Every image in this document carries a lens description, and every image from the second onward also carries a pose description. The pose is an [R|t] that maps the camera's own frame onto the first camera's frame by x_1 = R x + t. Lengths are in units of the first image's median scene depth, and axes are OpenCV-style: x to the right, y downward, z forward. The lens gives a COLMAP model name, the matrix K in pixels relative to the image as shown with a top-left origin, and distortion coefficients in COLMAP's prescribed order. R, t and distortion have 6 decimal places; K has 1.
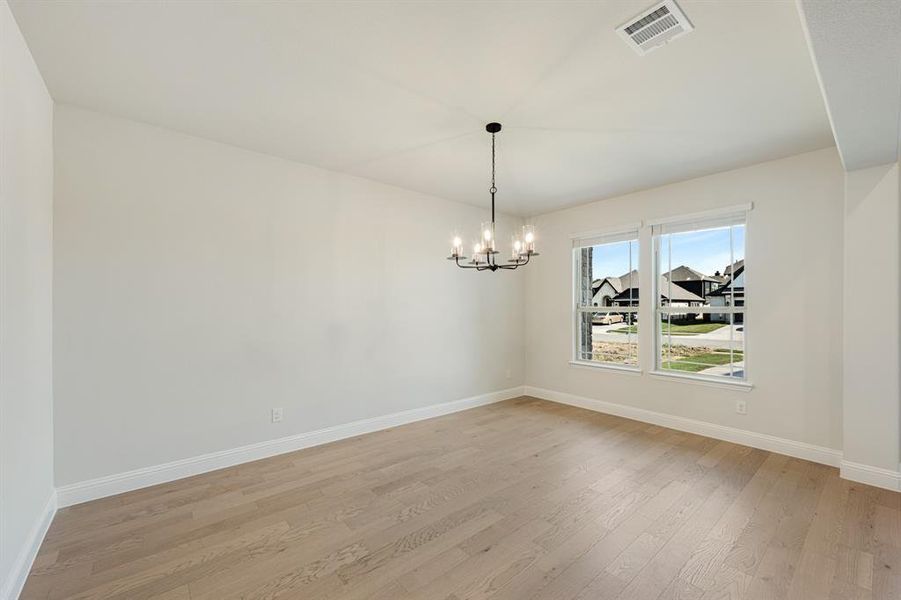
lens RADIAL K [[359.4, 0, 451.4], [0, 359.4, 305.0], [0, 0, 1]] dist [-0.002917, -0.000099]
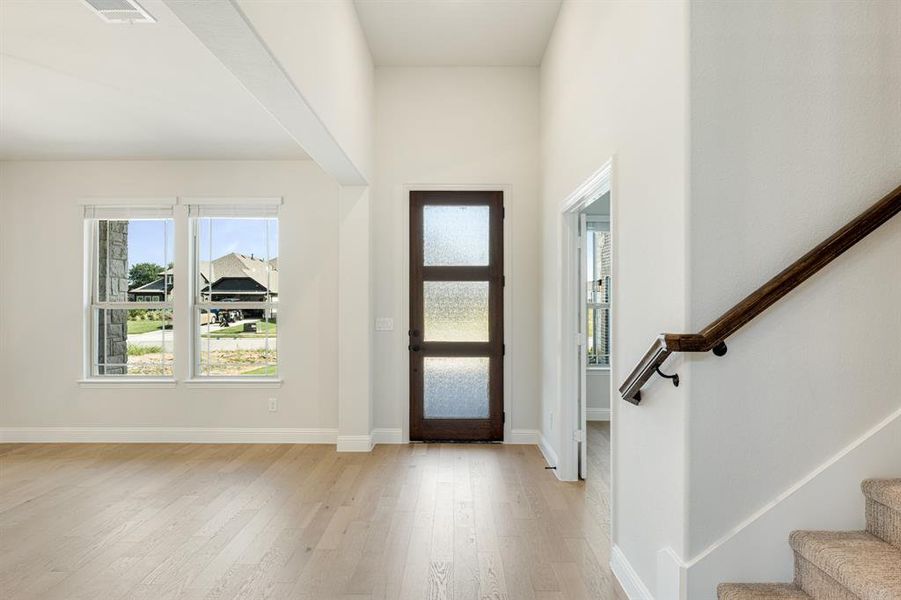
lens RADIAL K [[507.5, 0, 448.3], [0, 507.5, 298.0], [0, 0, 1]] dist [-0.000574, 0.003014]
pose [[0.654505, 0.007650, 0.756019, 0.062733], [-0.005645, 0.999970, -0.005231, -0.001023], [-0.756037, -0.000844, 0.654529, -0.227005]]
